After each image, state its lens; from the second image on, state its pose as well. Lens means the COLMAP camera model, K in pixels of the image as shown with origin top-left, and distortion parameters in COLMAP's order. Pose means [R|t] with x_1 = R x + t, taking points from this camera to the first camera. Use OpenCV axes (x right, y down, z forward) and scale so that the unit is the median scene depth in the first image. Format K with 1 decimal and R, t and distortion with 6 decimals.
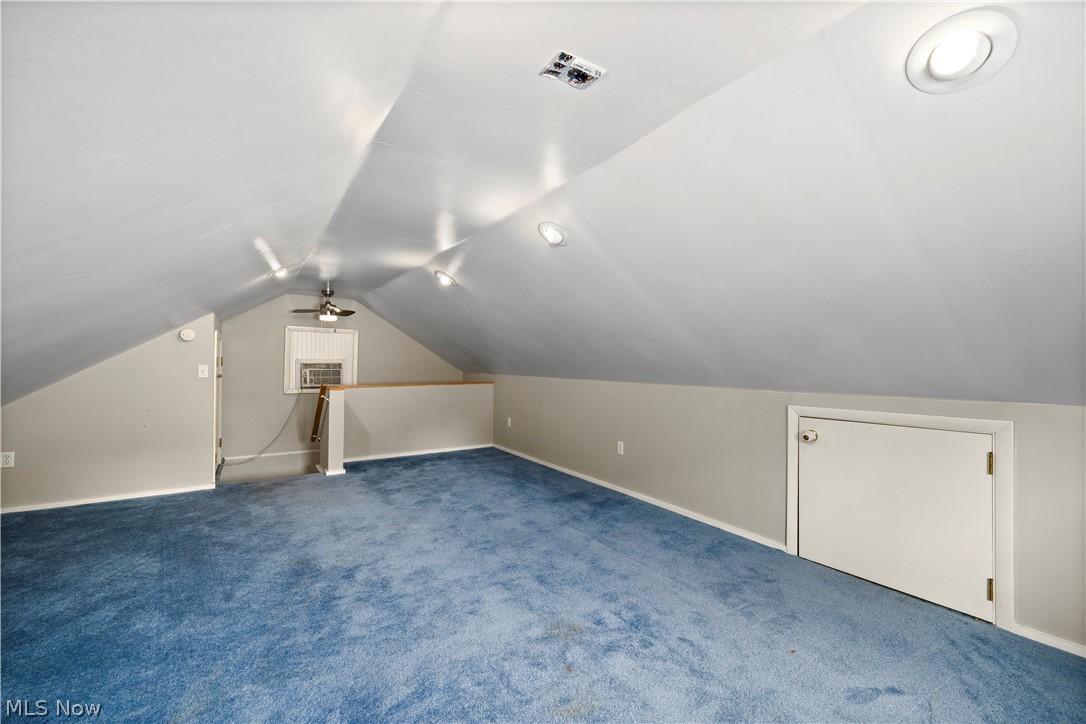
lens RADIAL K [[423.6, 0, 547.0], [0, 423.6, 365.8], [0, 0, 1]] dist [-0.000339, -0.000217]
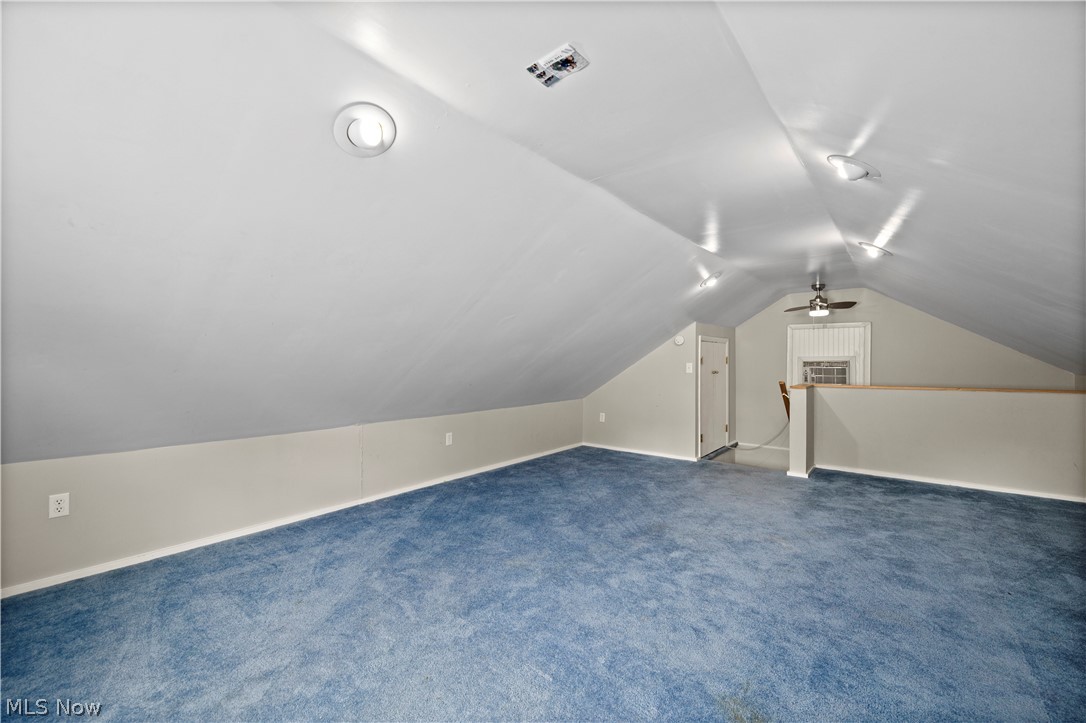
lens RADIAL K [[423.6, 0, 547.0], [0, 423.6, 365.3], [0, 0, 1]] dist [-0.000339, -0.000217]
pose [[0.332941, 0.002723, -0.942944, 0.255466], [0.000741, 0.999995, 0.003150, 0.000021], [0.942947, -0.001748, 0.332938, 0.167256]]
